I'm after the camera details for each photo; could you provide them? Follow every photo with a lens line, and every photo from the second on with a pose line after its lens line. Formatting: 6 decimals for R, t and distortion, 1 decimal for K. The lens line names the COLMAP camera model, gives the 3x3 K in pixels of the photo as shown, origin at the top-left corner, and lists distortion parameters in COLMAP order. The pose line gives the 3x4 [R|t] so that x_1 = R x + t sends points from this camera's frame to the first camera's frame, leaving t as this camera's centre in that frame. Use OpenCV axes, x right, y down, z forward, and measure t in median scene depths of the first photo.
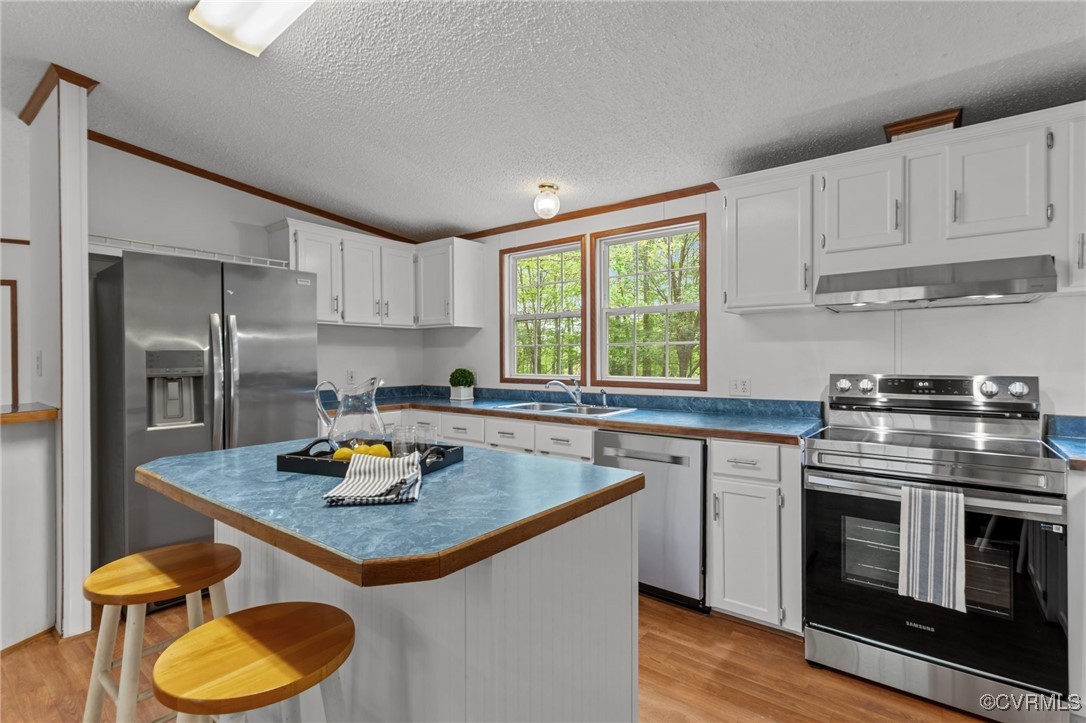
lens RADIAL K [[510.7, 0, 543.3], [0, 510.7, 358.0], [0, 0, 1]] dist [-0.000302, -0.000462]
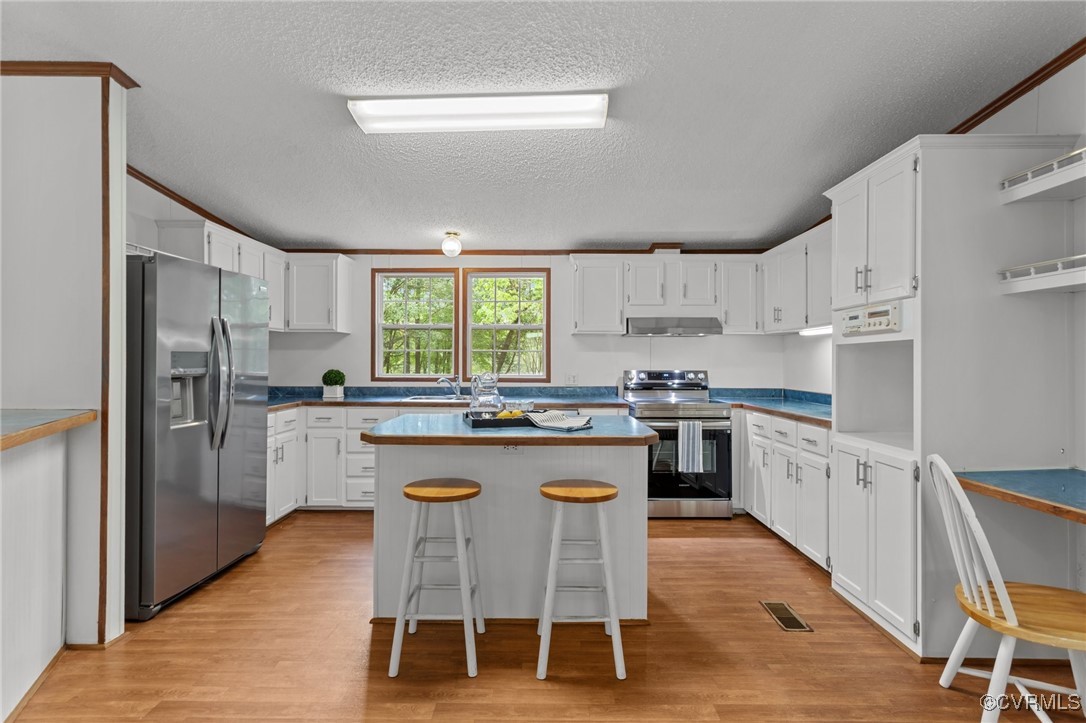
lens RADIAL K [[510.7, 0, 543.3], [0, 510.7, 358.0], [0, 0, 1]] dist [-0.000302, -0.000462]
pose [[0.791871, 0.009167, 0.610620, -0.575700], [-0.005484, 0.999954, -0.007900, 0.001848], [-0.610664, 0.002908, 0.791884, -0.194541]]
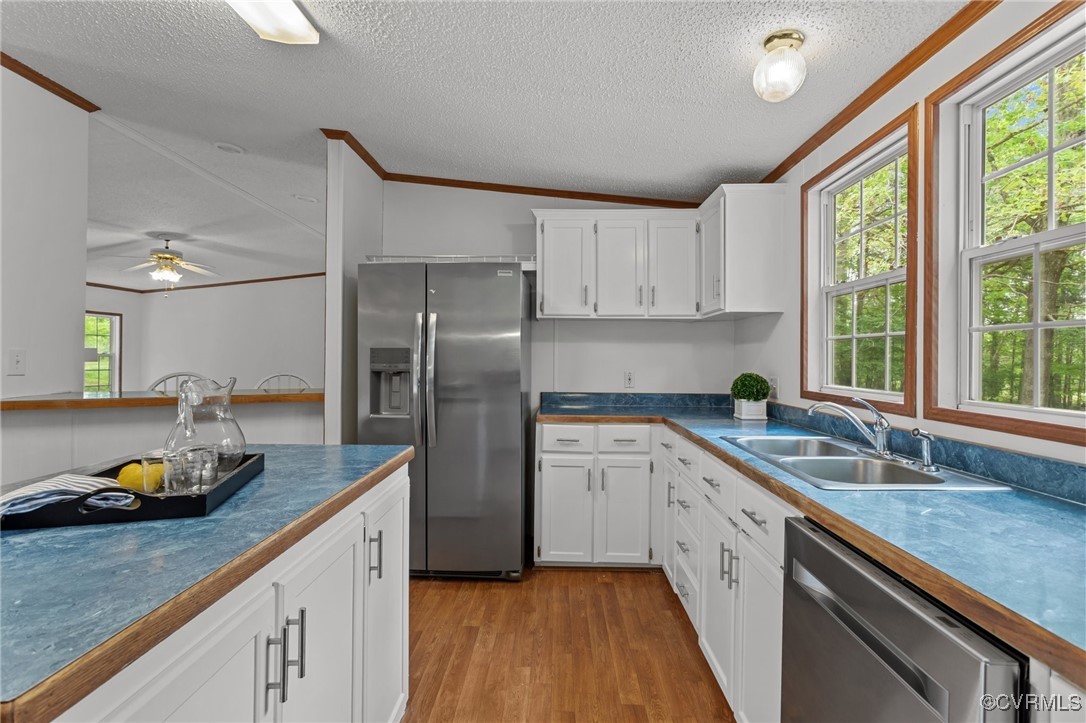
lens RADIAL K [[510.7, 0, 543.3], [0, 510.7, 358.0], [0, 0, 1]] dist [-0.000302, -0.000462]
pose [[0.589666, 0.007108, -0.807616, 0.276048], [-0.009373, 0.999954, 0.001958, 0.001086], [0.807593, 0.006415, 0.589706, 0.448675]]
